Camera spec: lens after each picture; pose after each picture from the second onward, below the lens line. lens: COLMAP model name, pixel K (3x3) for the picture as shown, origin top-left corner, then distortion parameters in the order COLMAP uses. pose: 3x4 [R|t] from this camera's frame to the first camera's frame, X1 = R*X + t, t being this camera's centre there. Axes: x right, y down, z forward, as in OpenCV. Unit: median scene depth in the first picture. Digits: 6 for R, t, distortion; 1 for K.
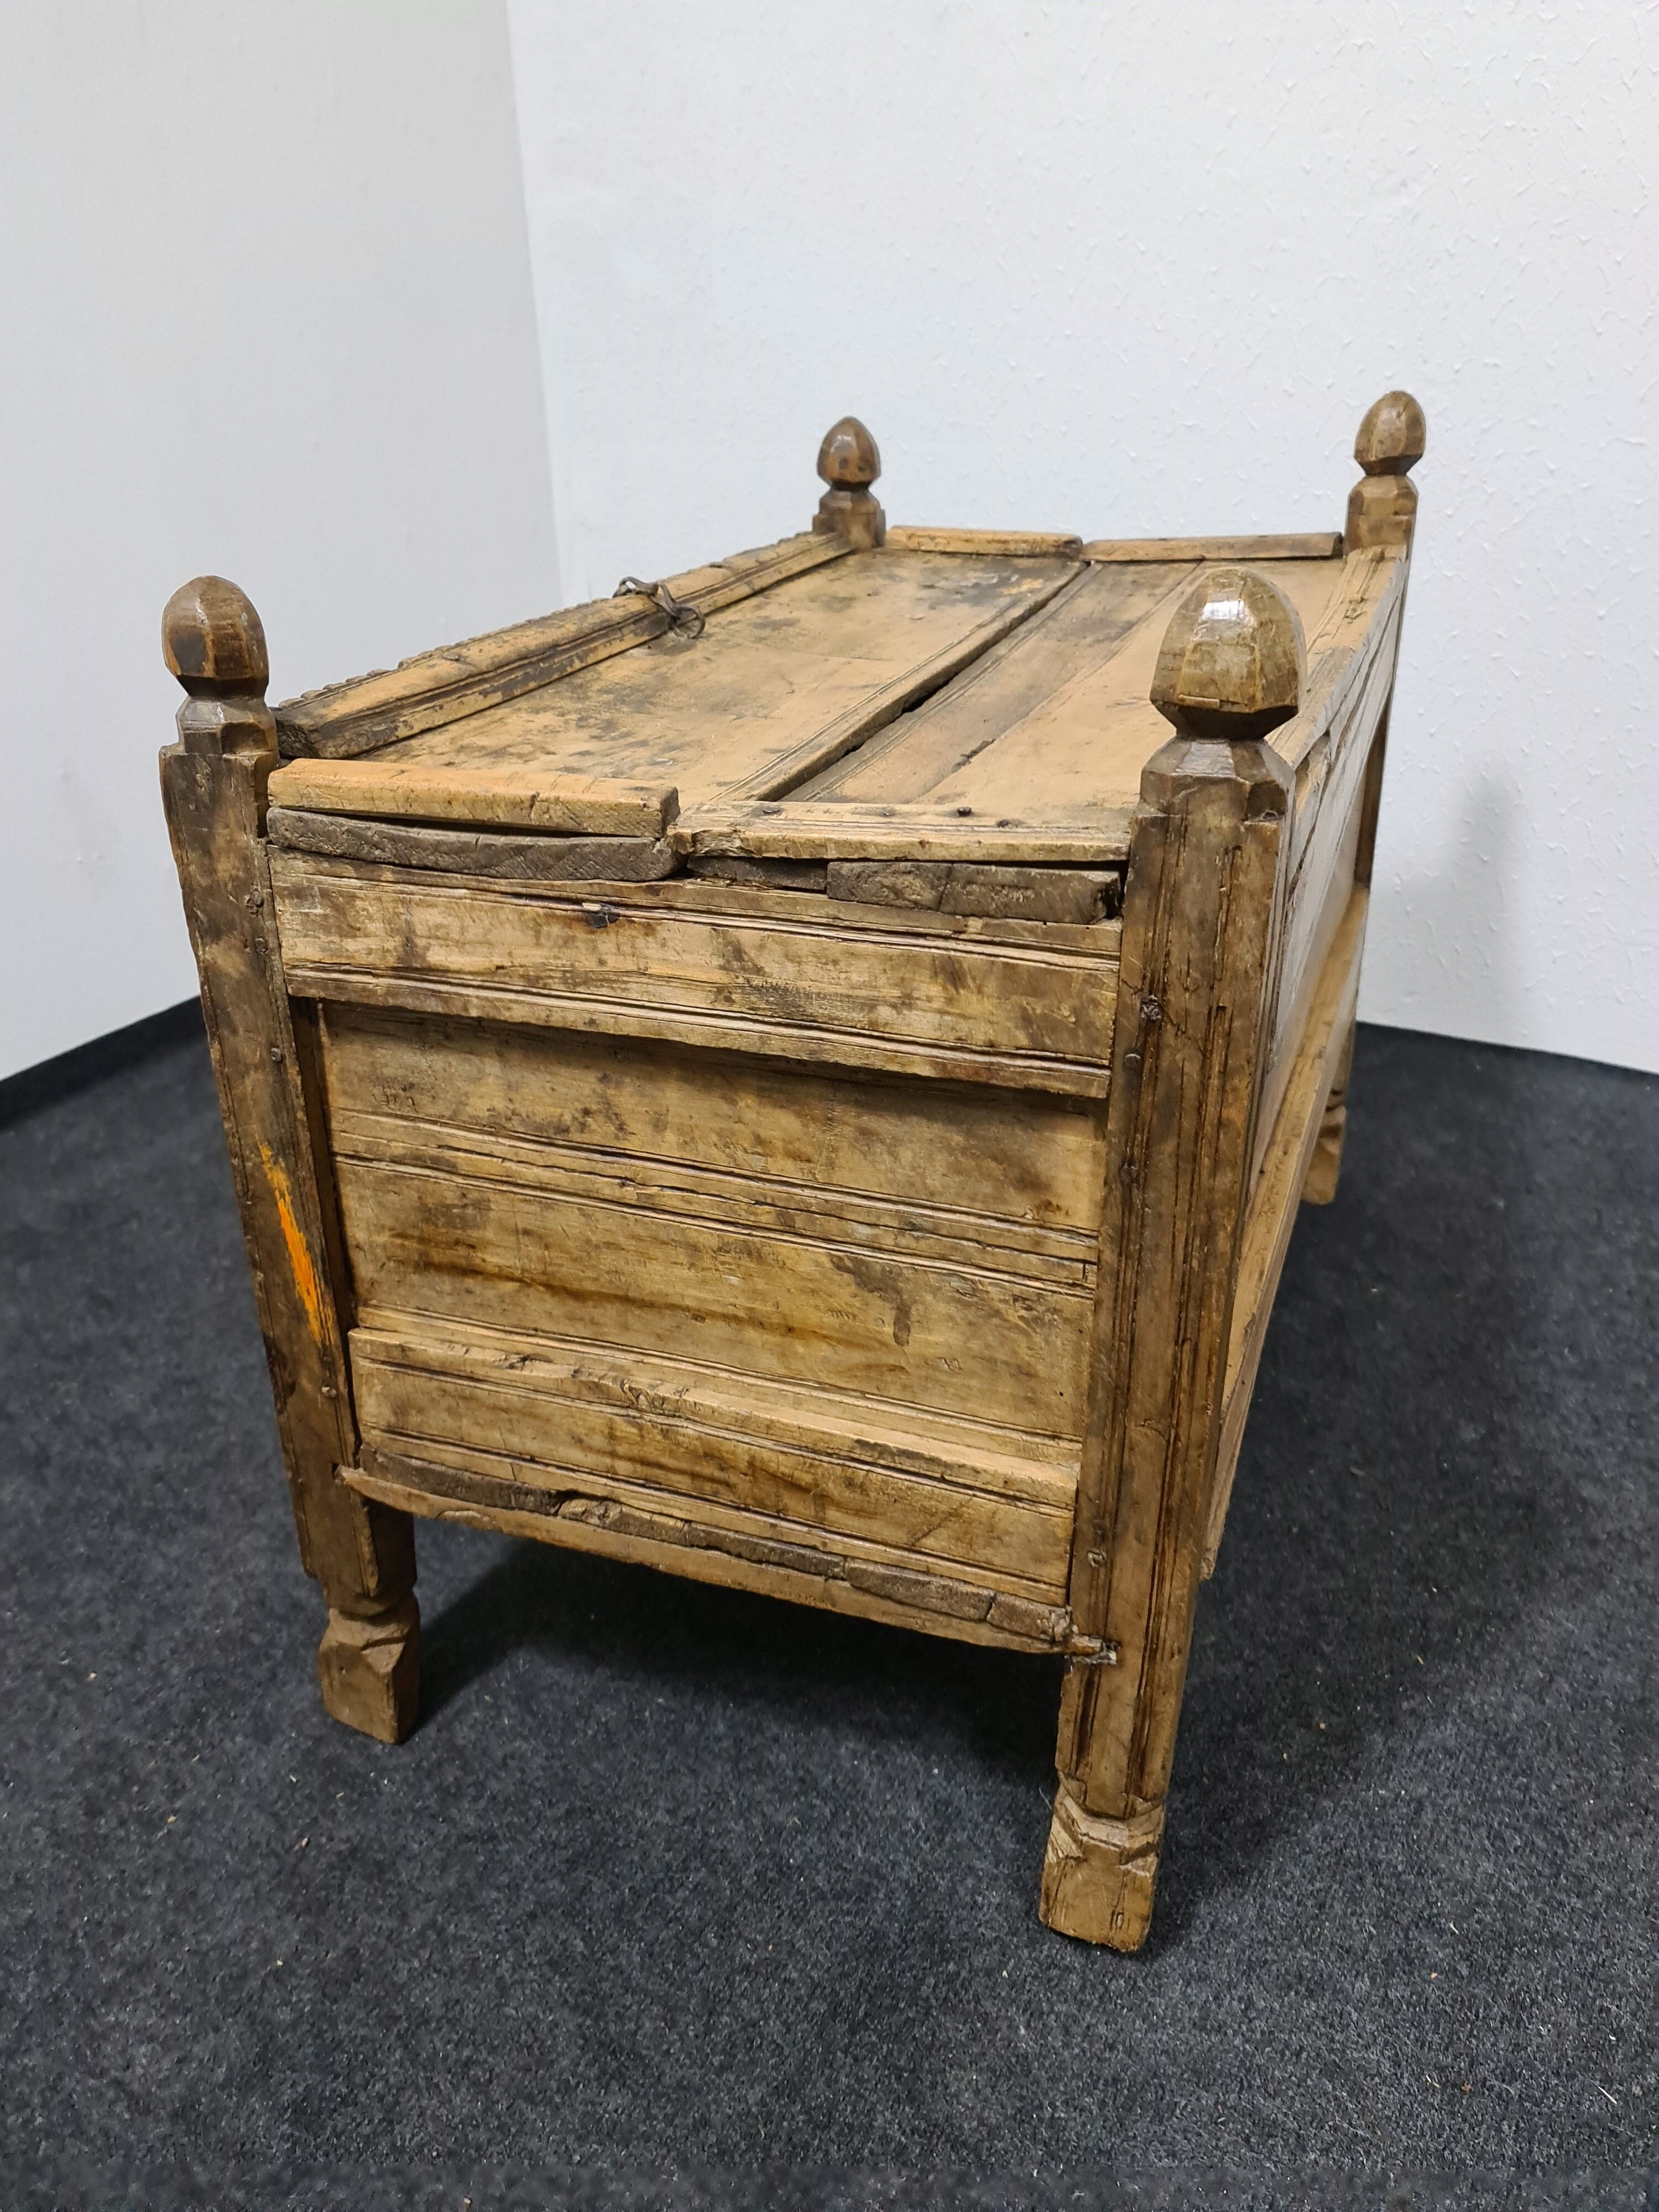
lens RADIAL K [[1624.9, 0, 836.2], [0, 1624.9, 1069.0], [0, 0, 1]] dist [0.086672, -0.085742]
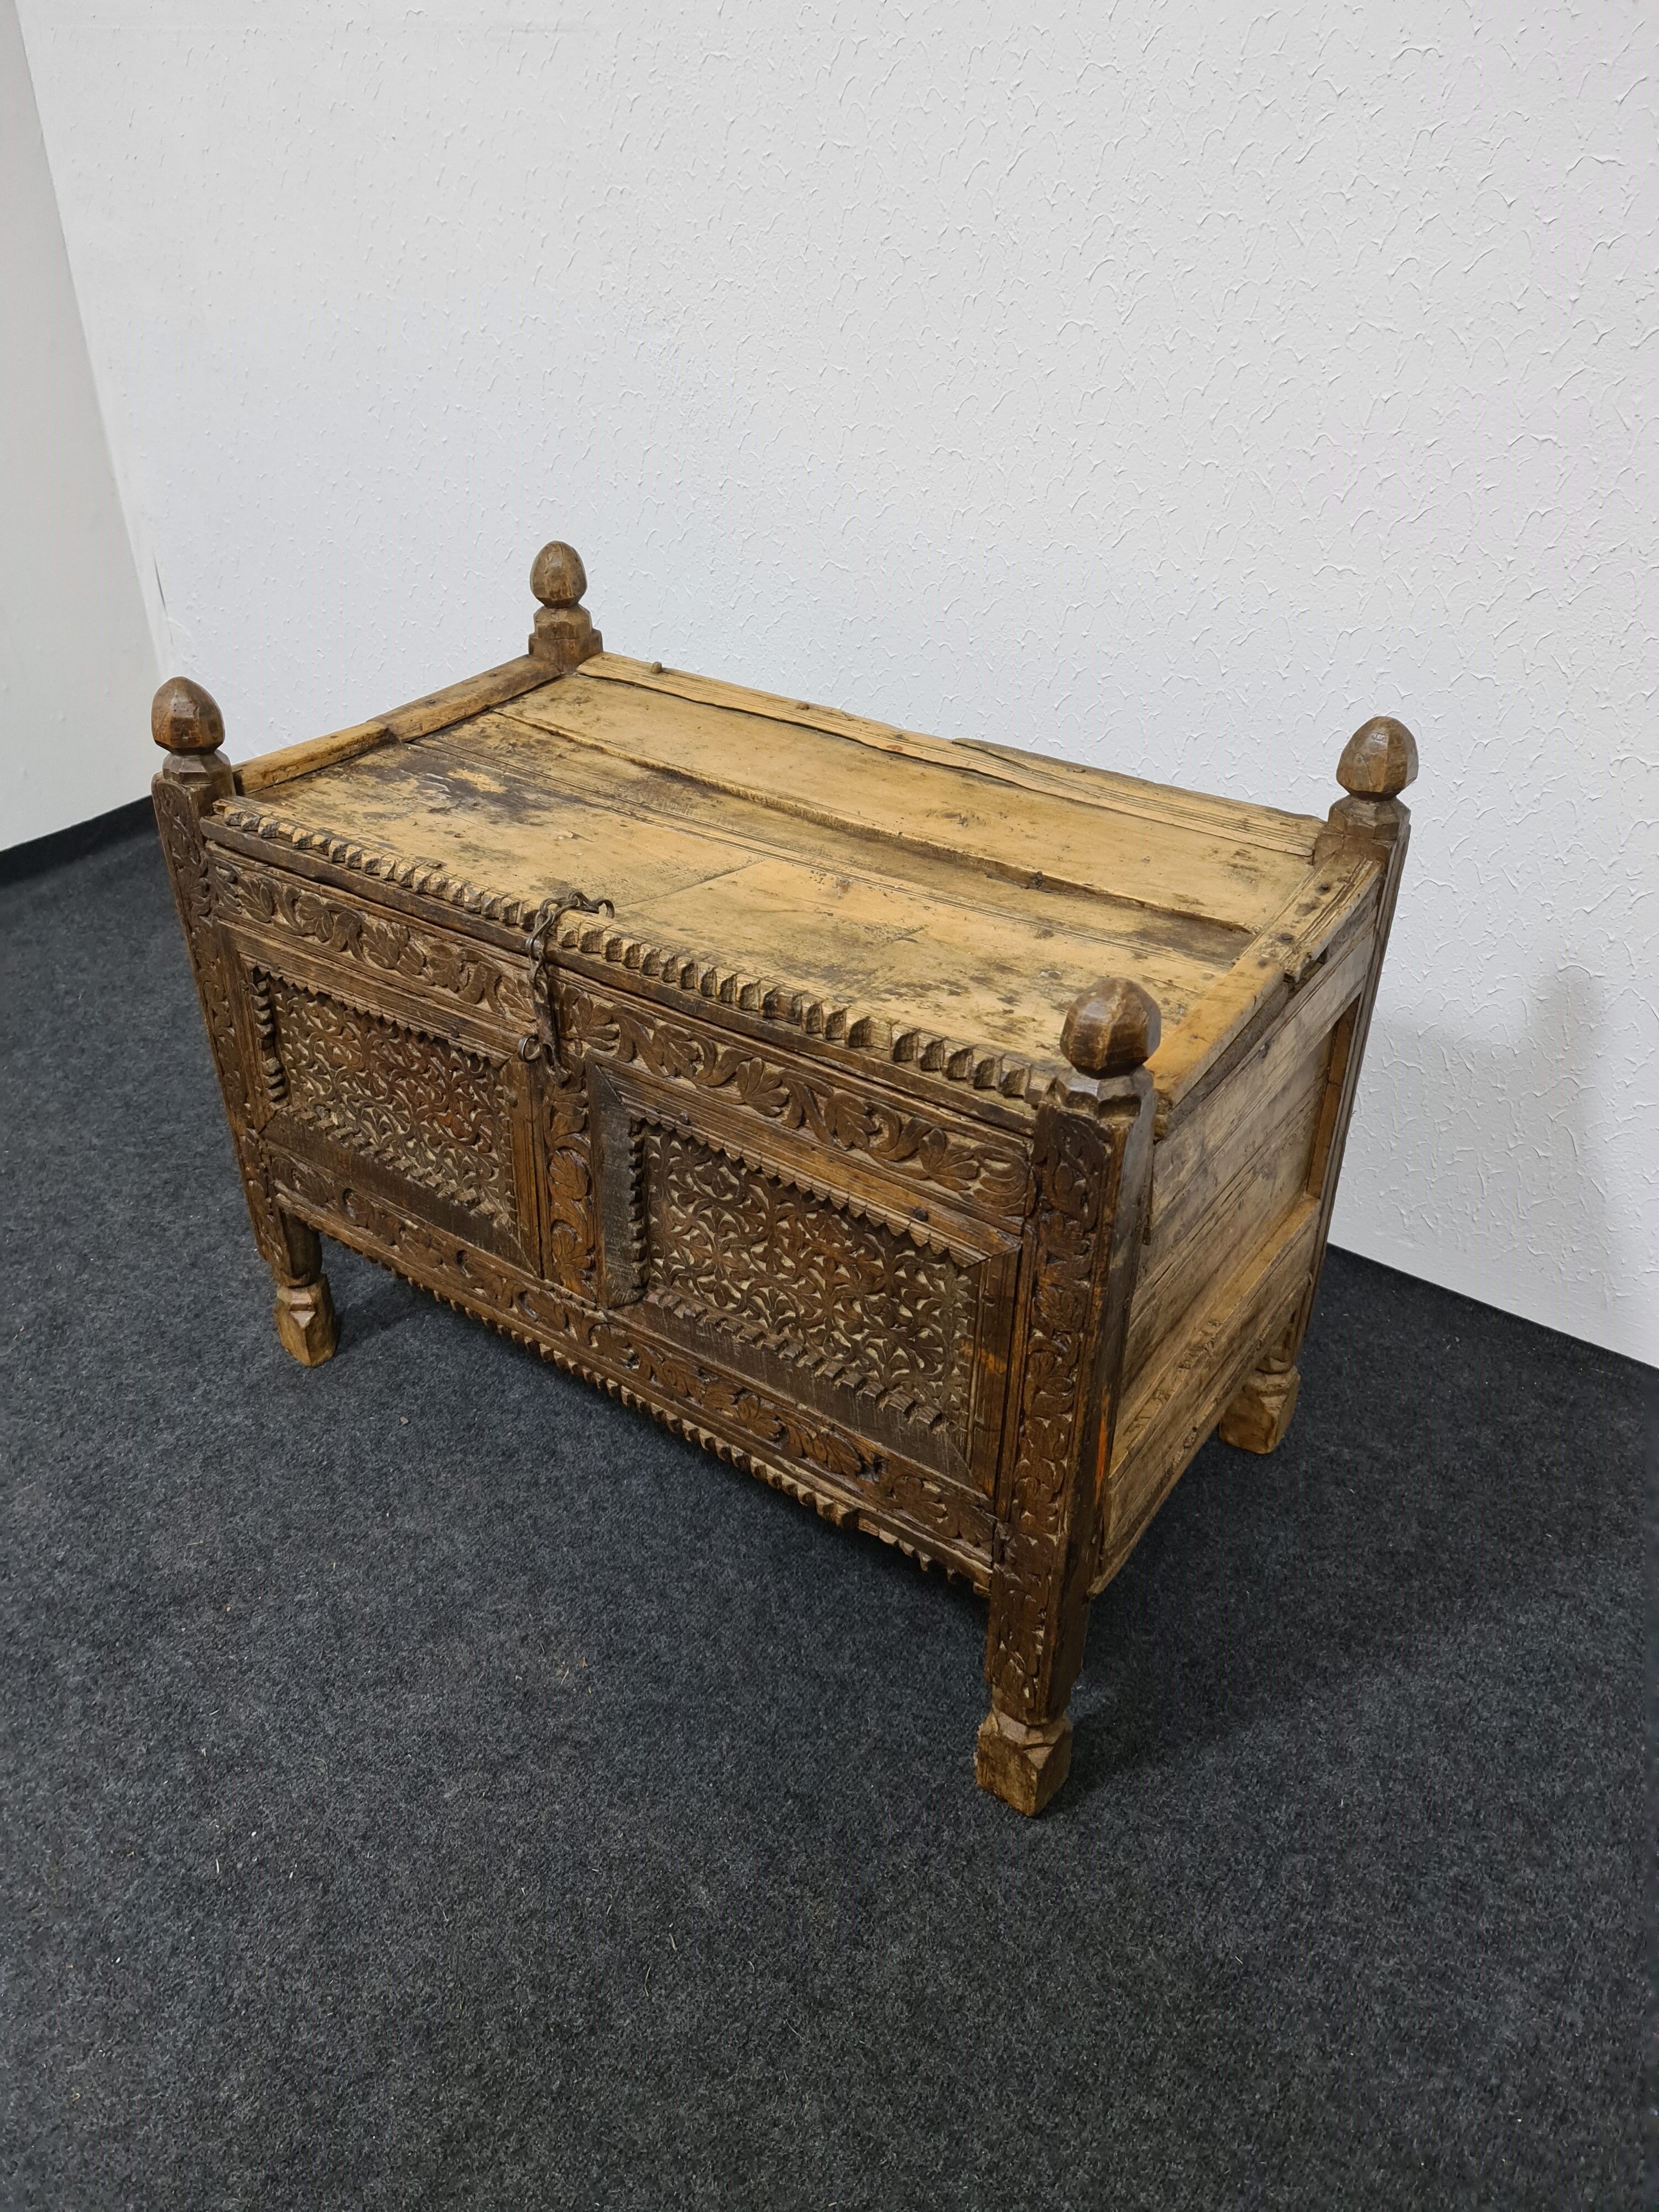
lens RADIAL K [[1614.3, 0, 814.9], [0, 1614.3, 1114.5], [0, 0, 1]] dist [0.086922, -0.080632]
pose [[0.257135, -0.507422, 0.822439, -1.411464], [0.409163, 0.828173, 0.383035, -0.734191], [-0.875481, 0.238020, 0.420570, 0.677776]]
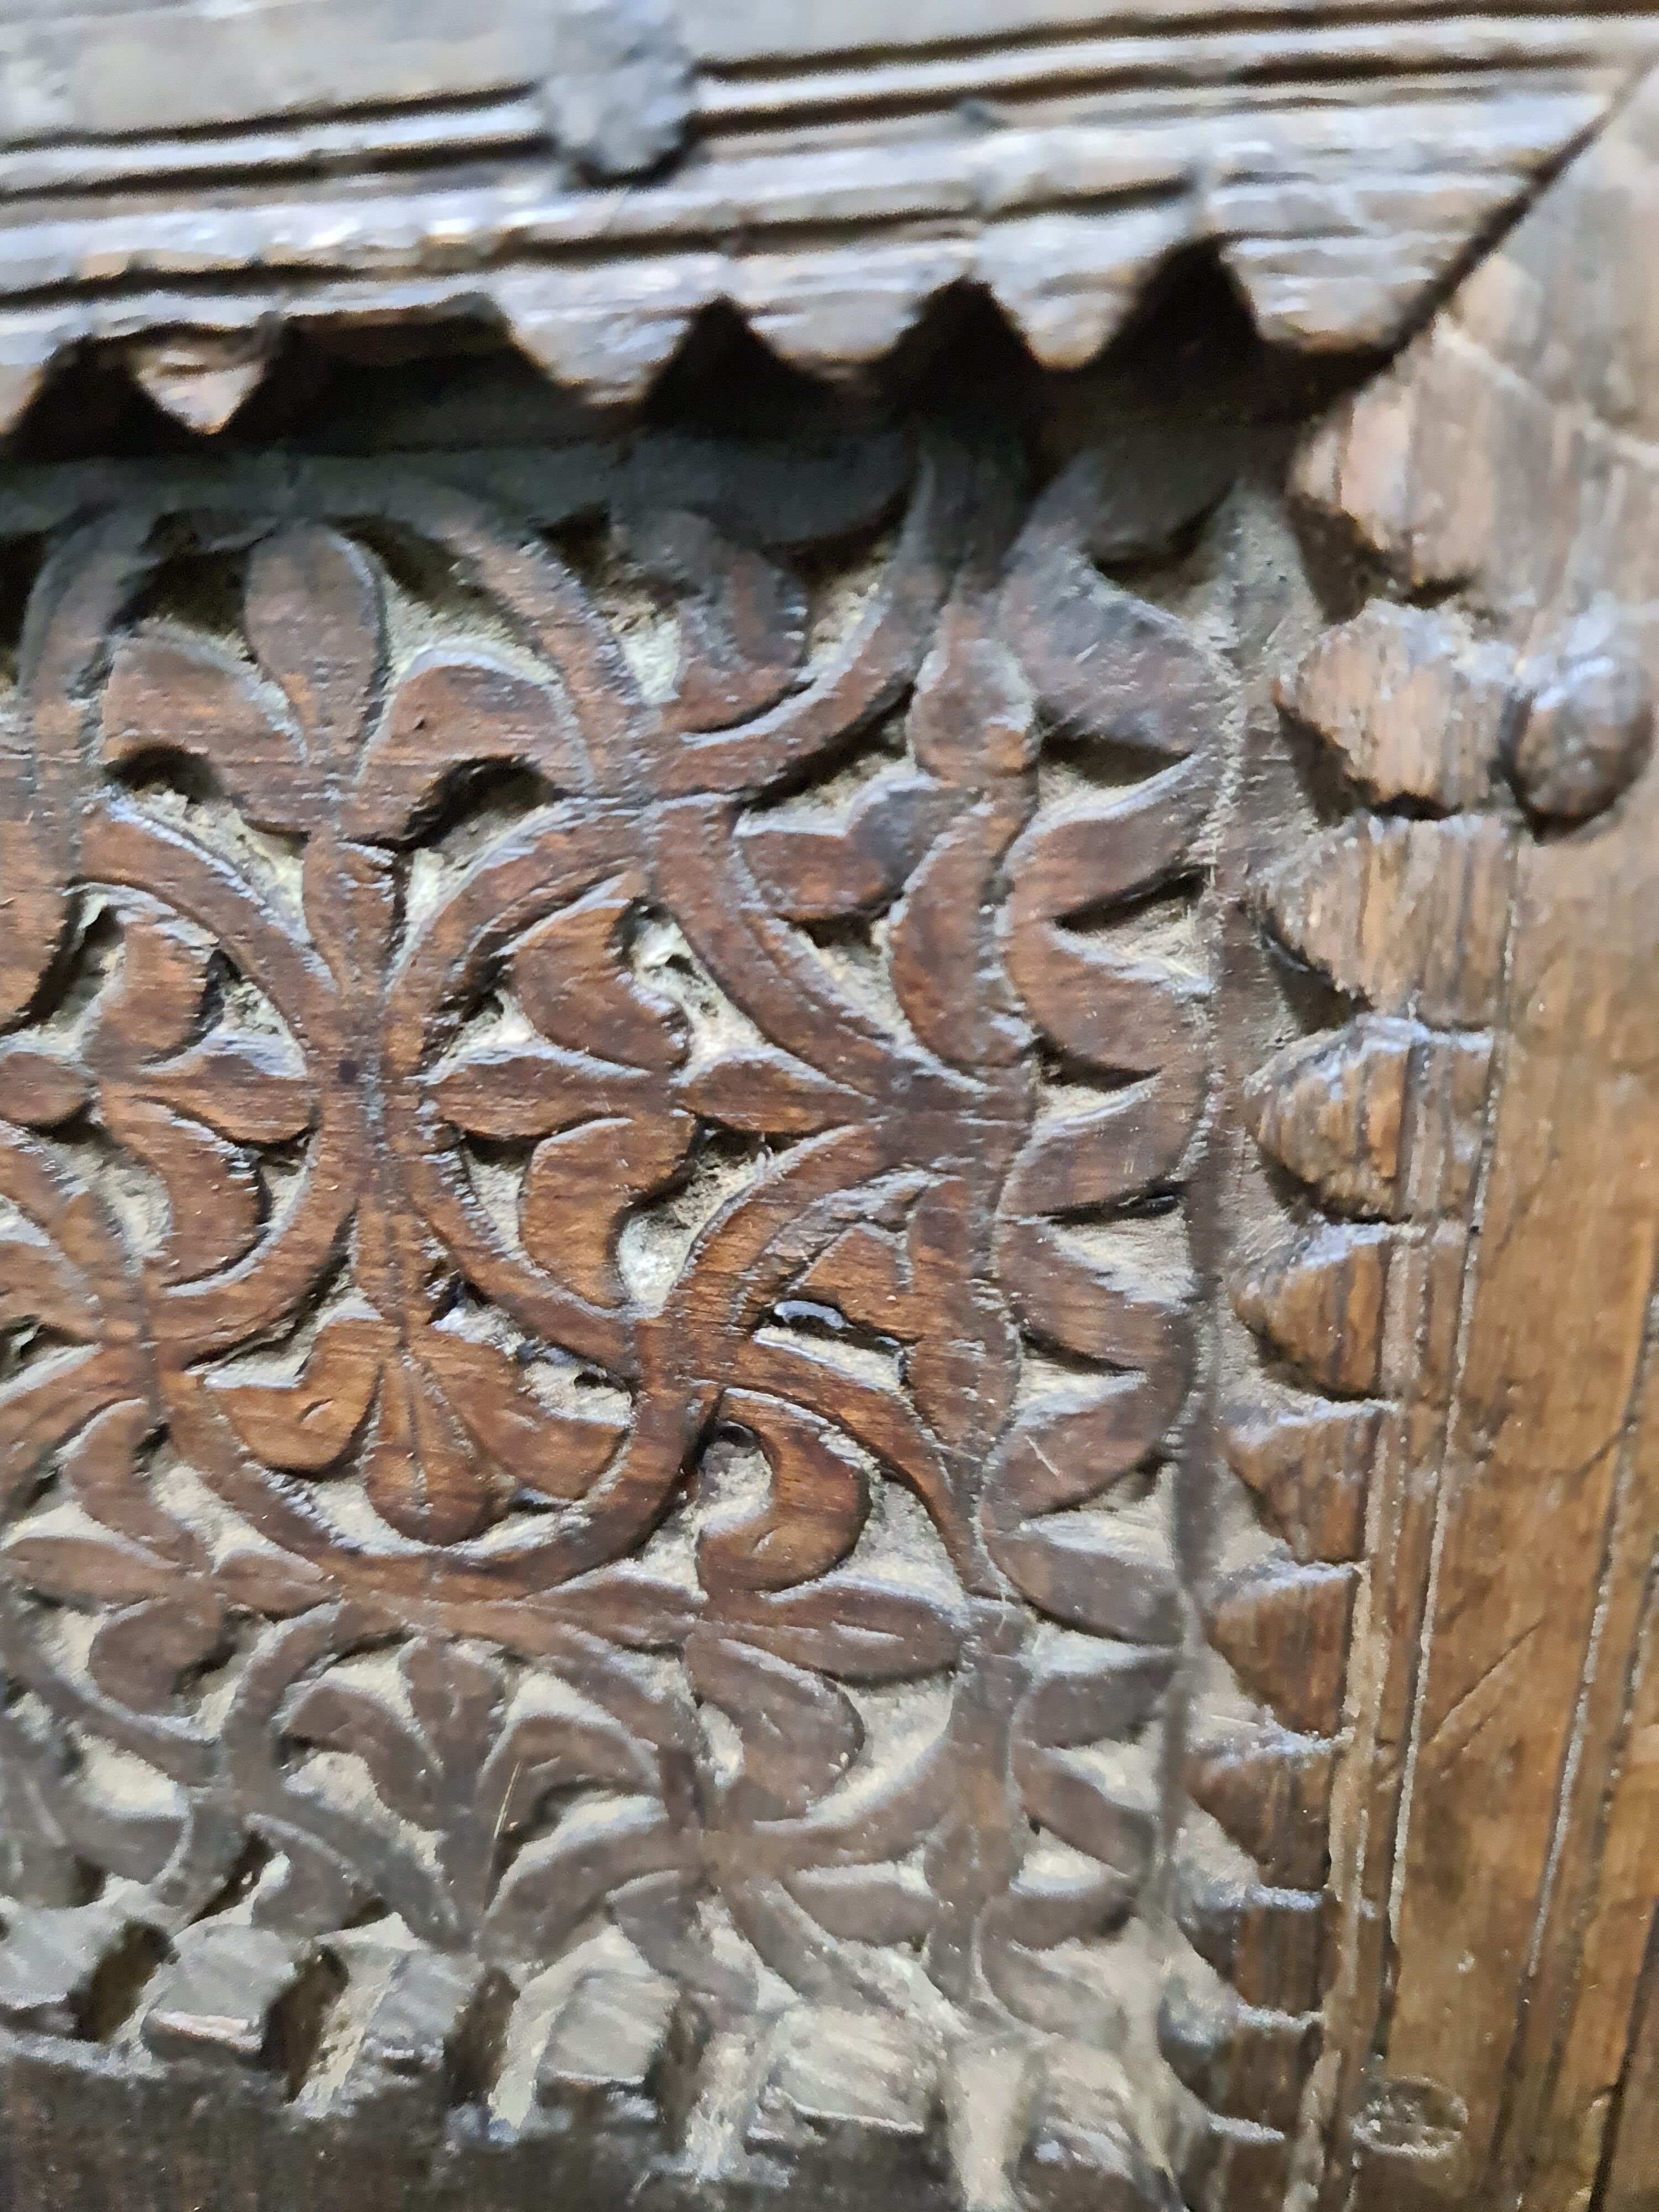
lens RADIAL K [[1593.3, 0, 833.9], [0, 1593.3, 1080.9], [0, 0, 1]] dist [0.004996, 0.002424]
pose [[-0.237902, -0.298648, 0.924236, -0.299051], [0.436054, 0.817432, 0.376379, -0.314657], [-0.867905, 0.492559, -0.064242, 1.666260]]
